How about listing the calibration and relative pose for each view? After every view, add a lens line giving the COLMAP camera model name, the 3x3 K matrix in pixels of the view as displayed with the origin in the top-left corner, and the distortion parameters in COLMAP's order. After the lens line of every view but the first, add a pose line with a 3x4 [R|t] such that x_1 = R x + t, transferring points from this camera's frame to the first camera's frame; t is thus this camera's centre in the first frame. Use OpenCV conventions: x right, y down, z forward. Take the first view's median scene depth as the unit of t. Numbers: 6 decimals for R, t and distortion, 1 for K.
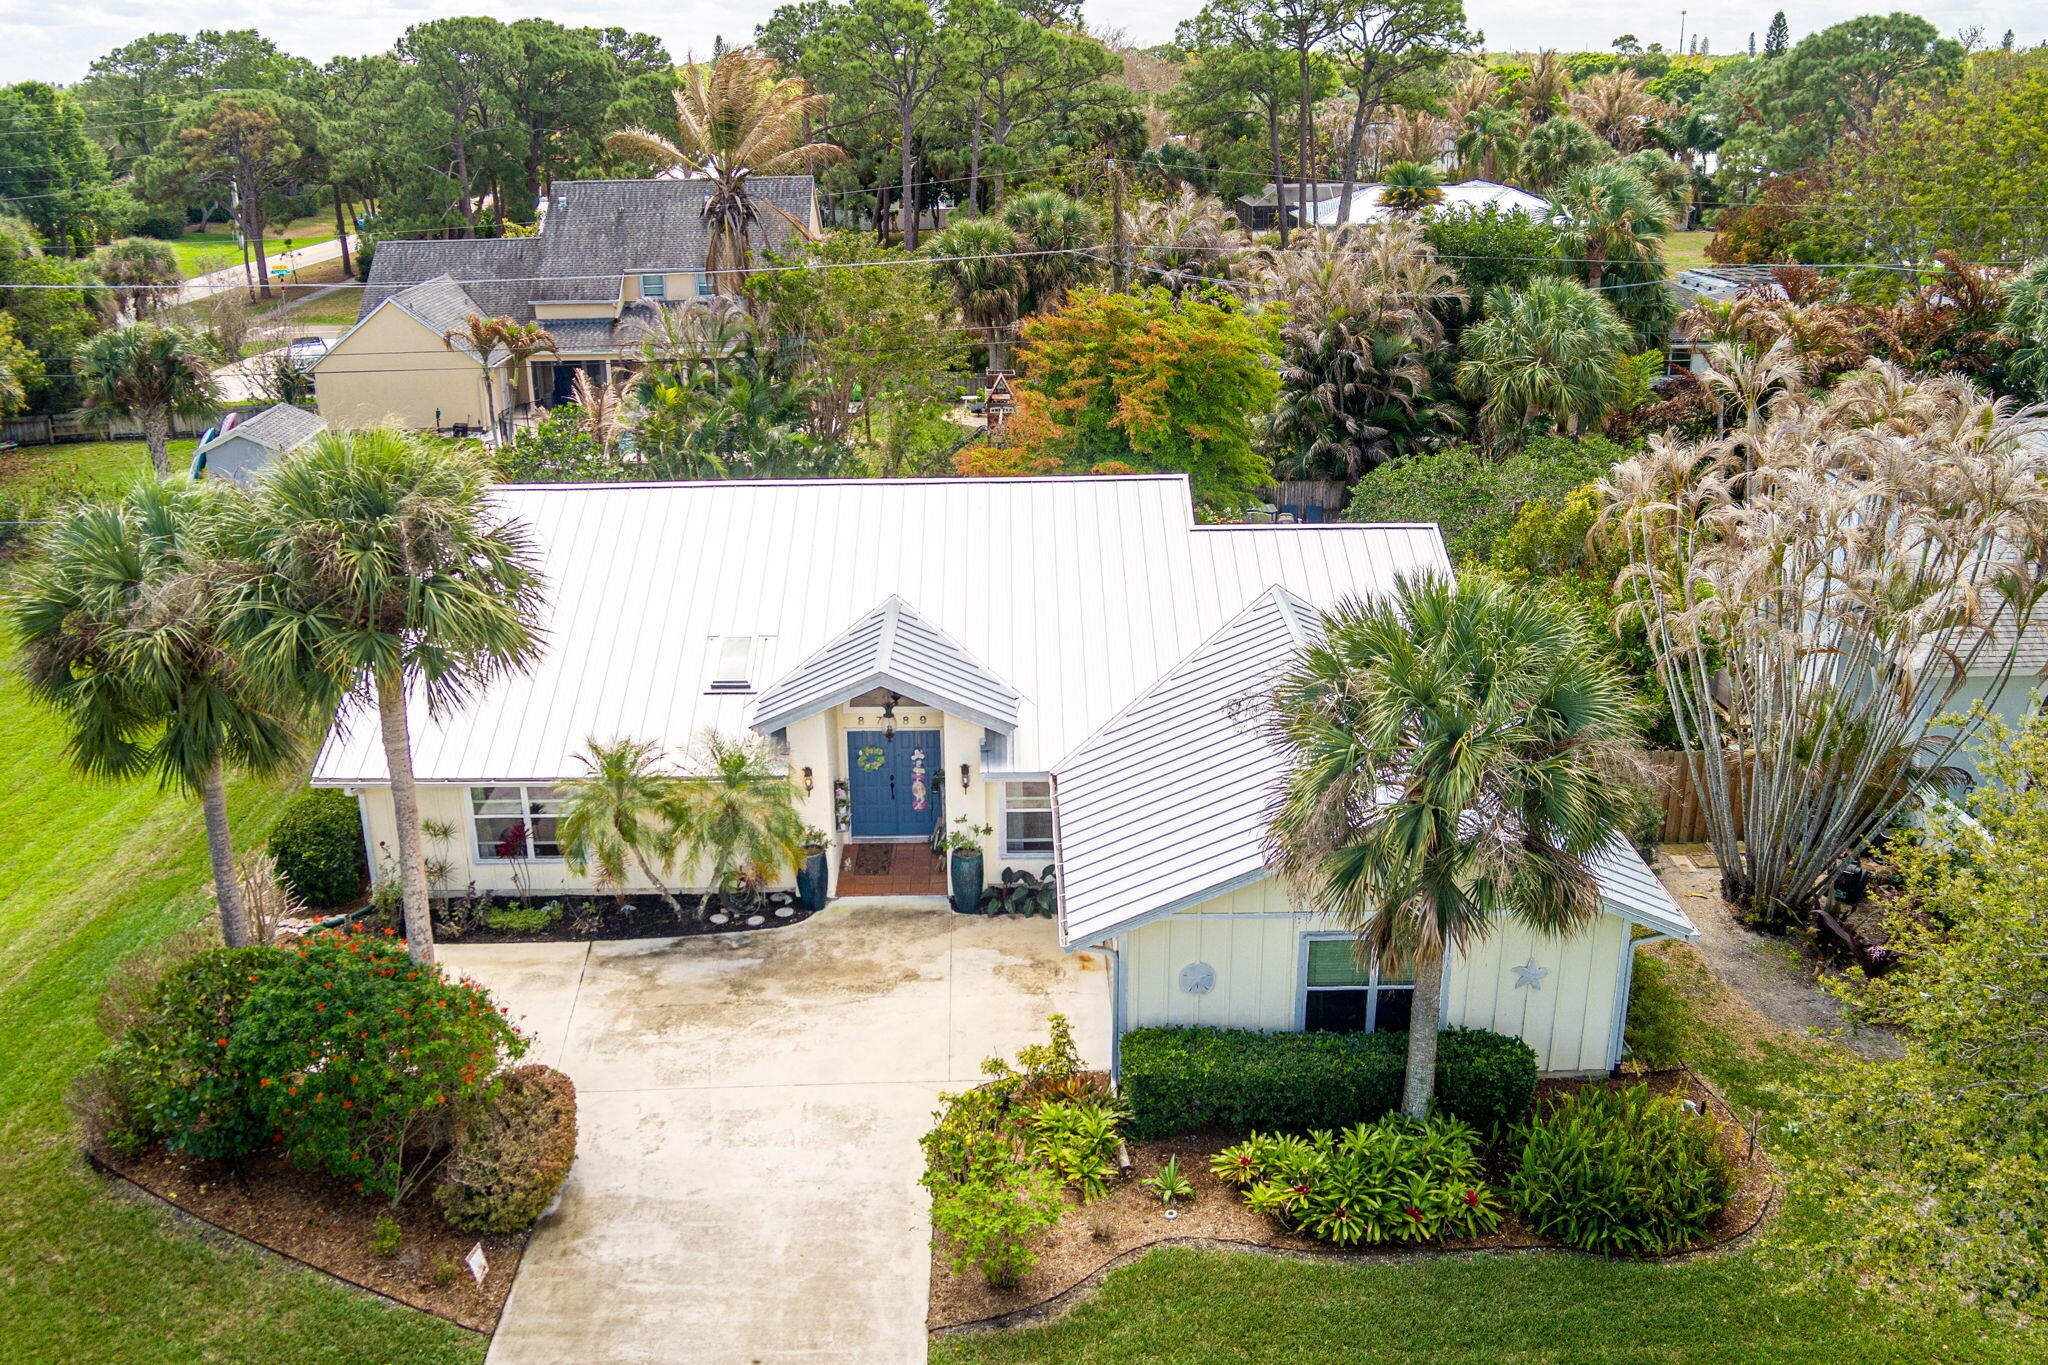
lens RADIAL K [[1756.3, 0, 1011.2], [0, 1756.3, 629.5], [0, 0, 1]] dist [-0.073243, 0.009153]
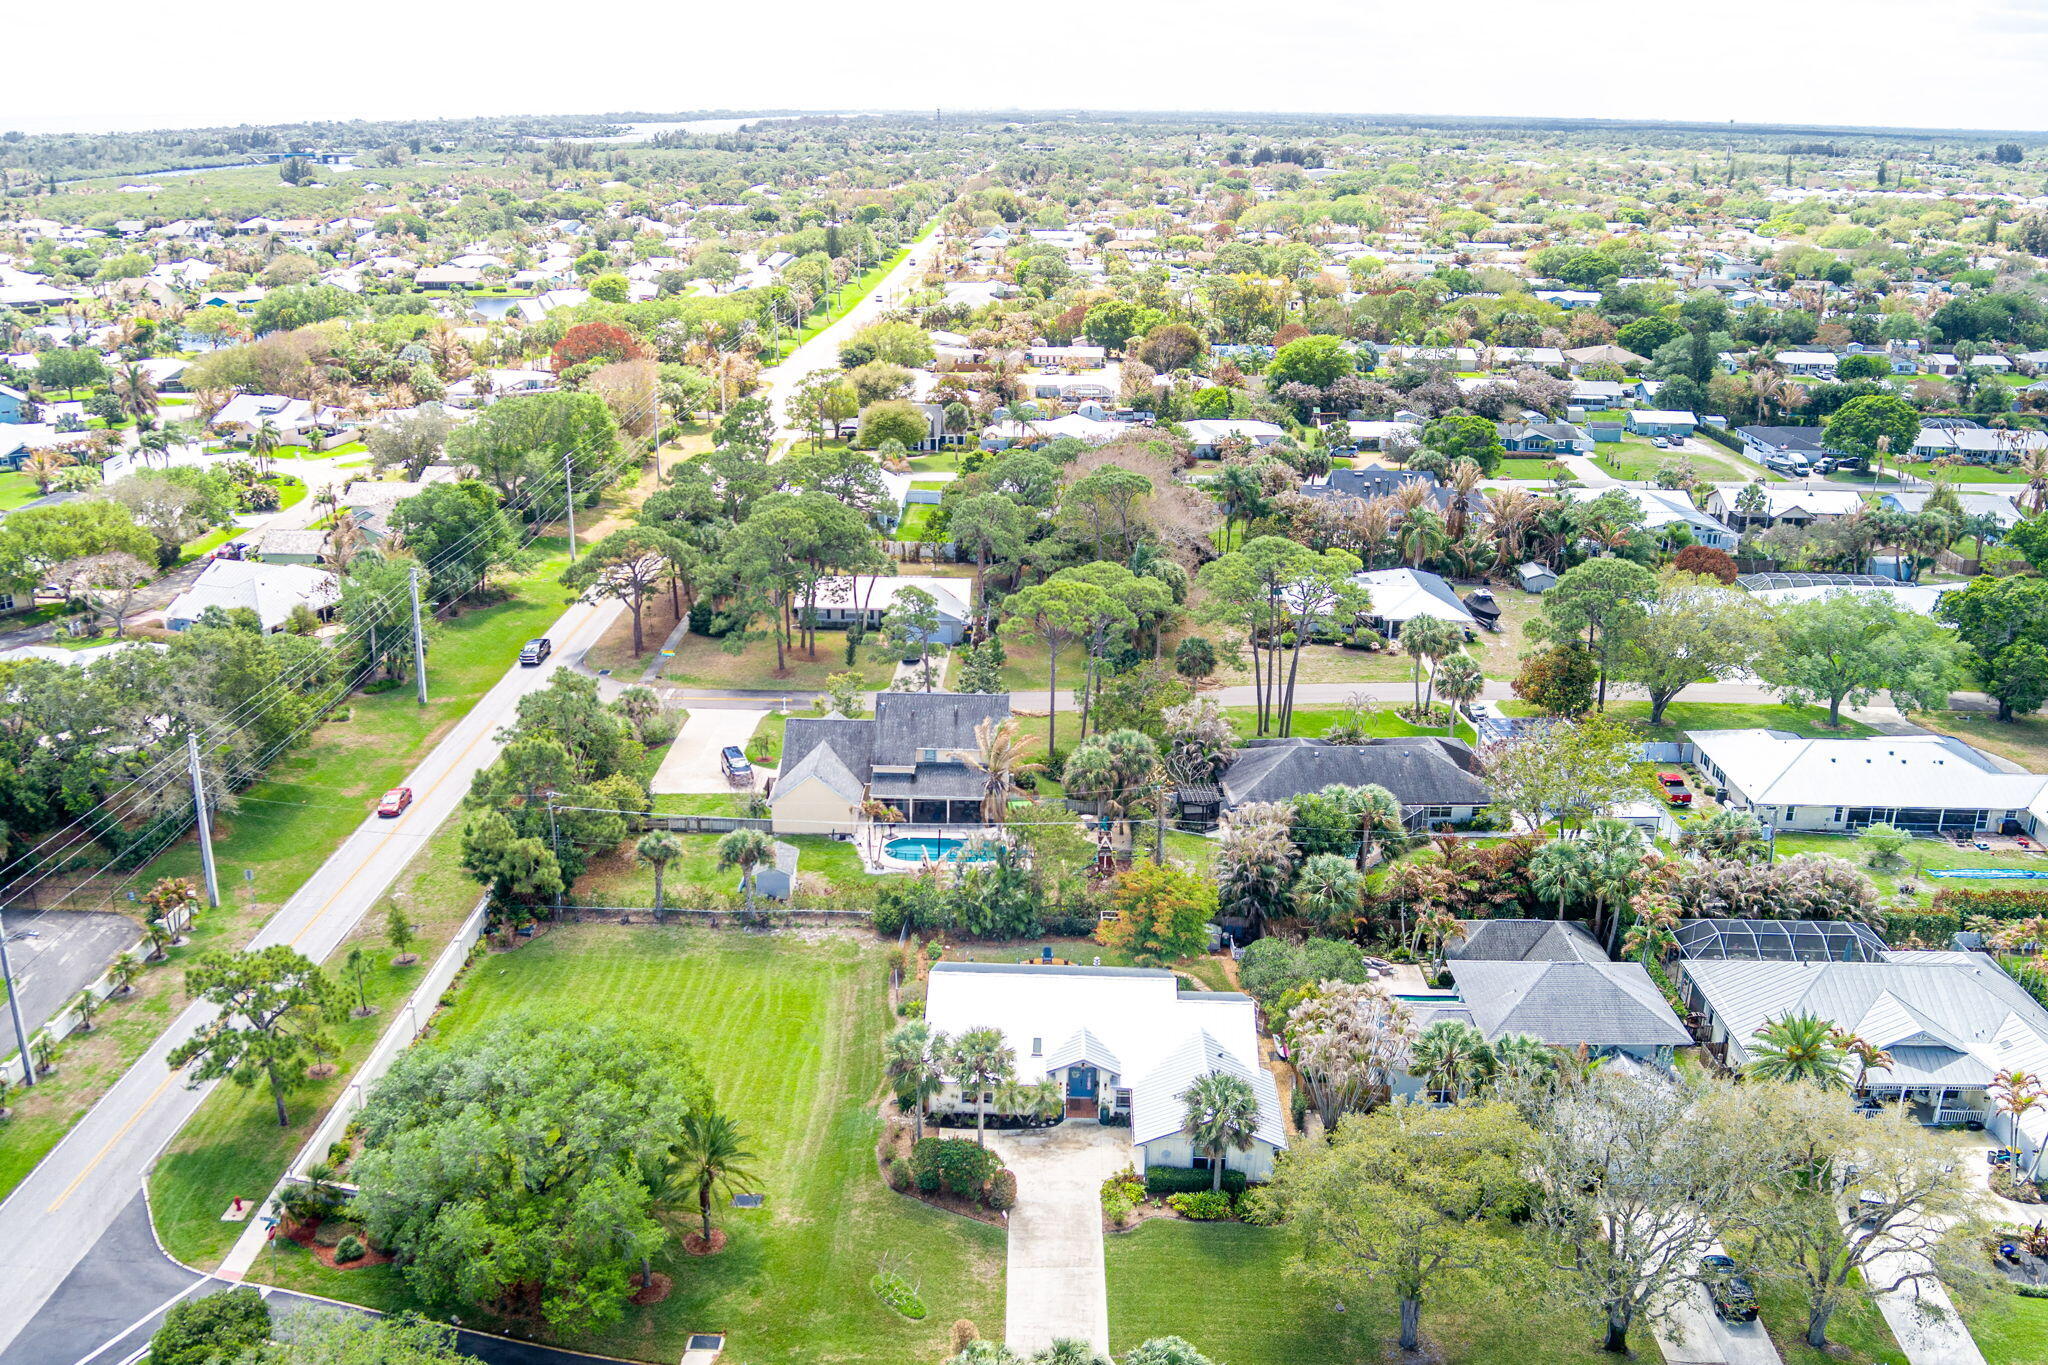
lens RADIAL K [[1627.6, 0, 1008.9], [0, 1627.6, 676.2], [0, 0, 1]] dist [-0.058966, -0.004930]
pose [[0.998746, 0.034235, -0.036543, -0.133345], [-0.034874, 0.999247, -0.017013, -0.701282], [0.035933, 0.018266, 0.999187, -2.351786]]
